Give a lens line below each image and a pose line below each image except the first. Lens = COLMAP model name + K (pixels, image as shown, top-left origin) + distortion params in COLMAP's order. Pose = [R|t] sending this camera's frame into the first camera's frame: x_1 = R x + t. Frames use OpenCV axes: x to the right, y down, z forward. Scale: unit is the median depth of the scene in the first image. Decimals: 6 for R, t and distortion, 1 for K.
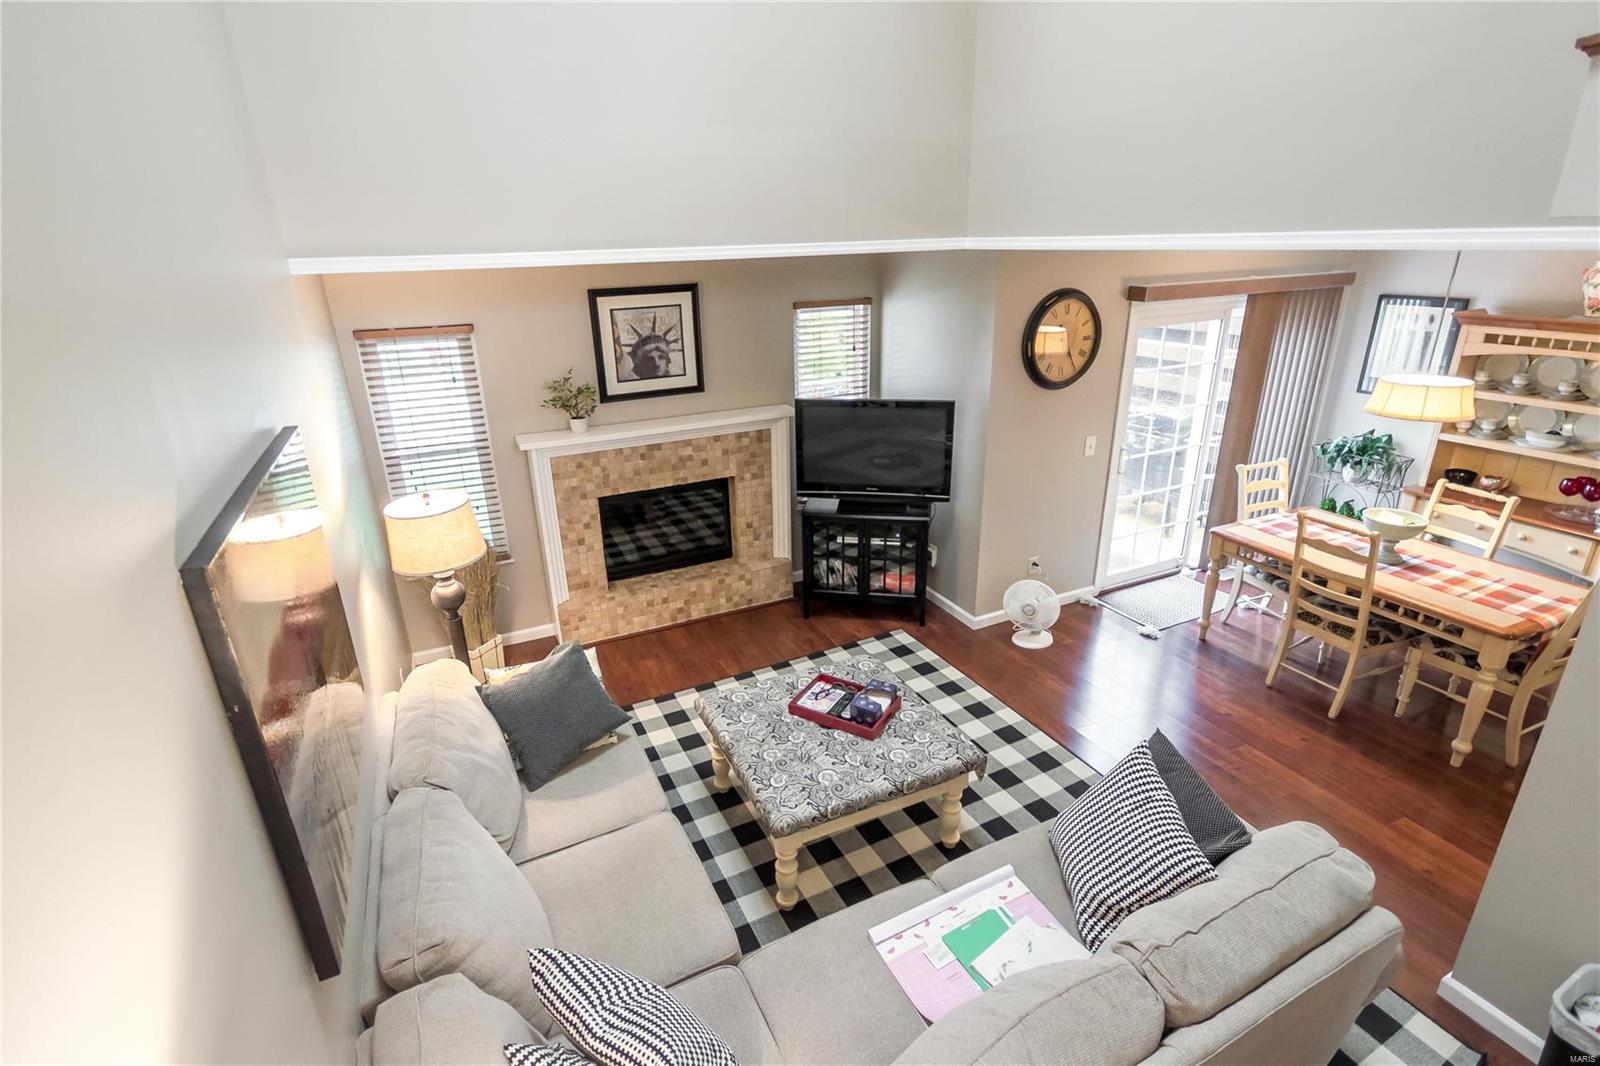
lens RADIAL K [[753.9, 0, 825.0], [0, 753.9, 529.2], [0, 0, 1]] dist [0.018770, -0.001629]
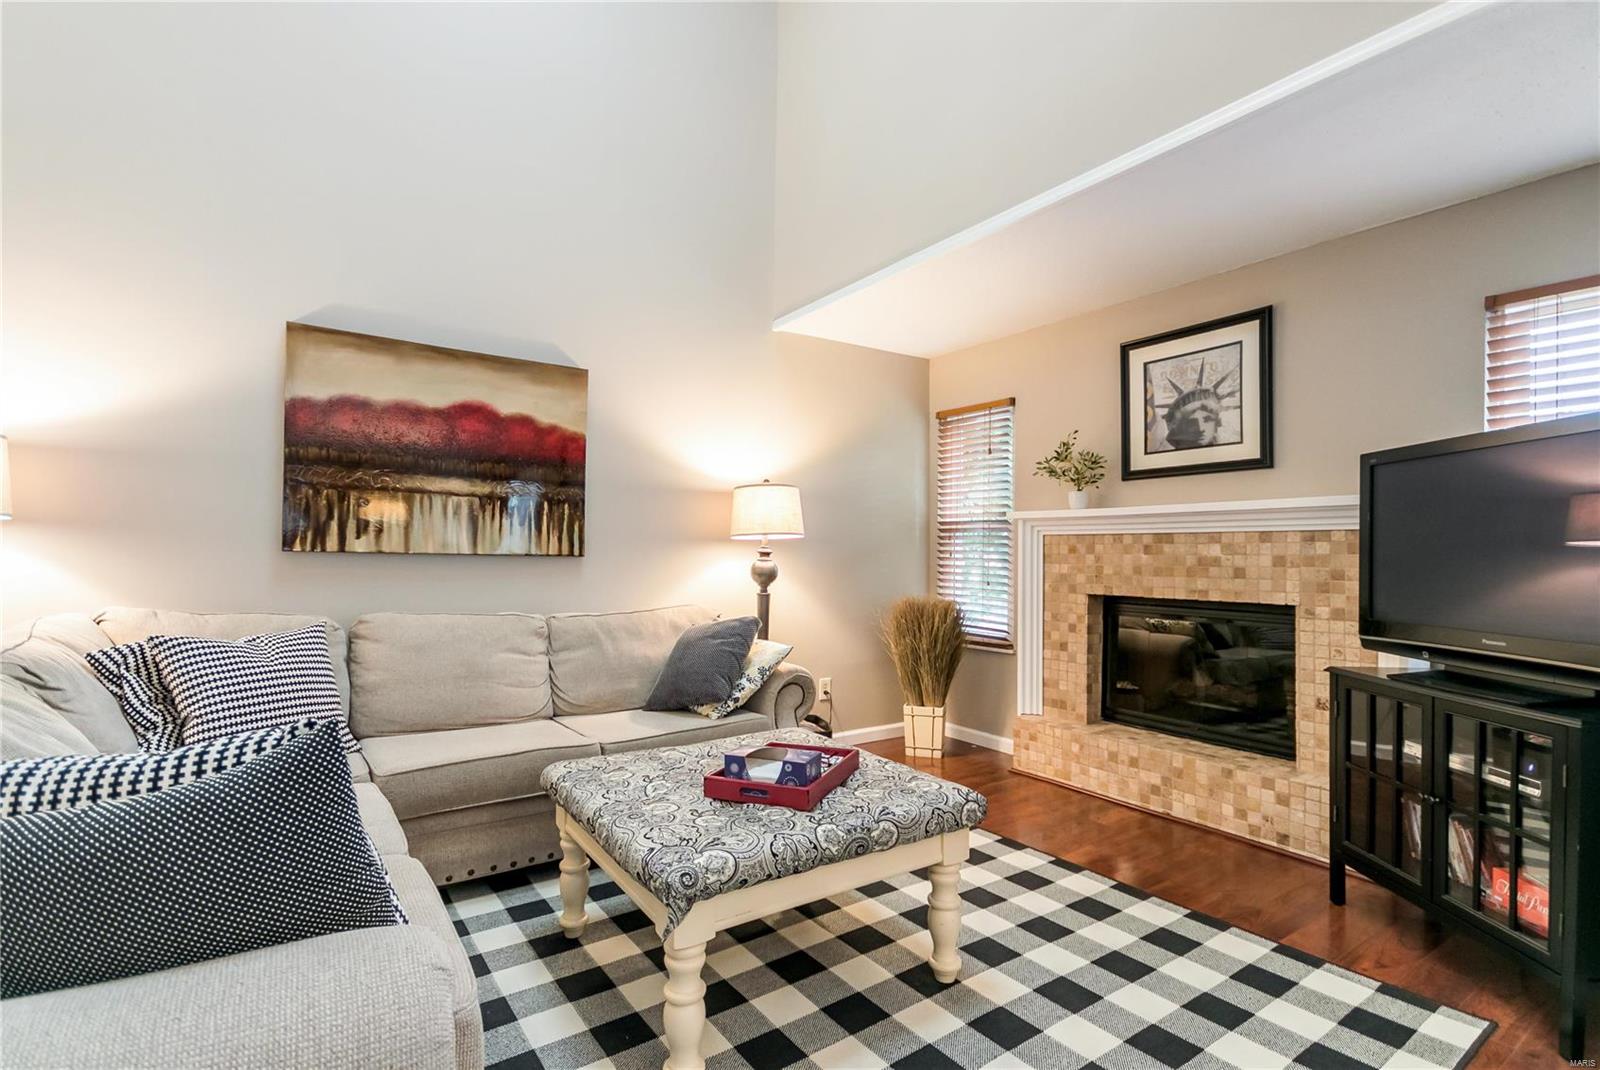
lens RADIAL K [[753.9, 0, 797.0], [0, 753.9, 549.7], [0, 0, 1]] dist [0.018770, -0.001629]
pose [[0.156674, 0.014429, -0.987545, 0.432963], [-0.363676, 0.930481, -0.044102, 0.060365], [0.918255, 0.366056, 0.151030, 0.581510]]
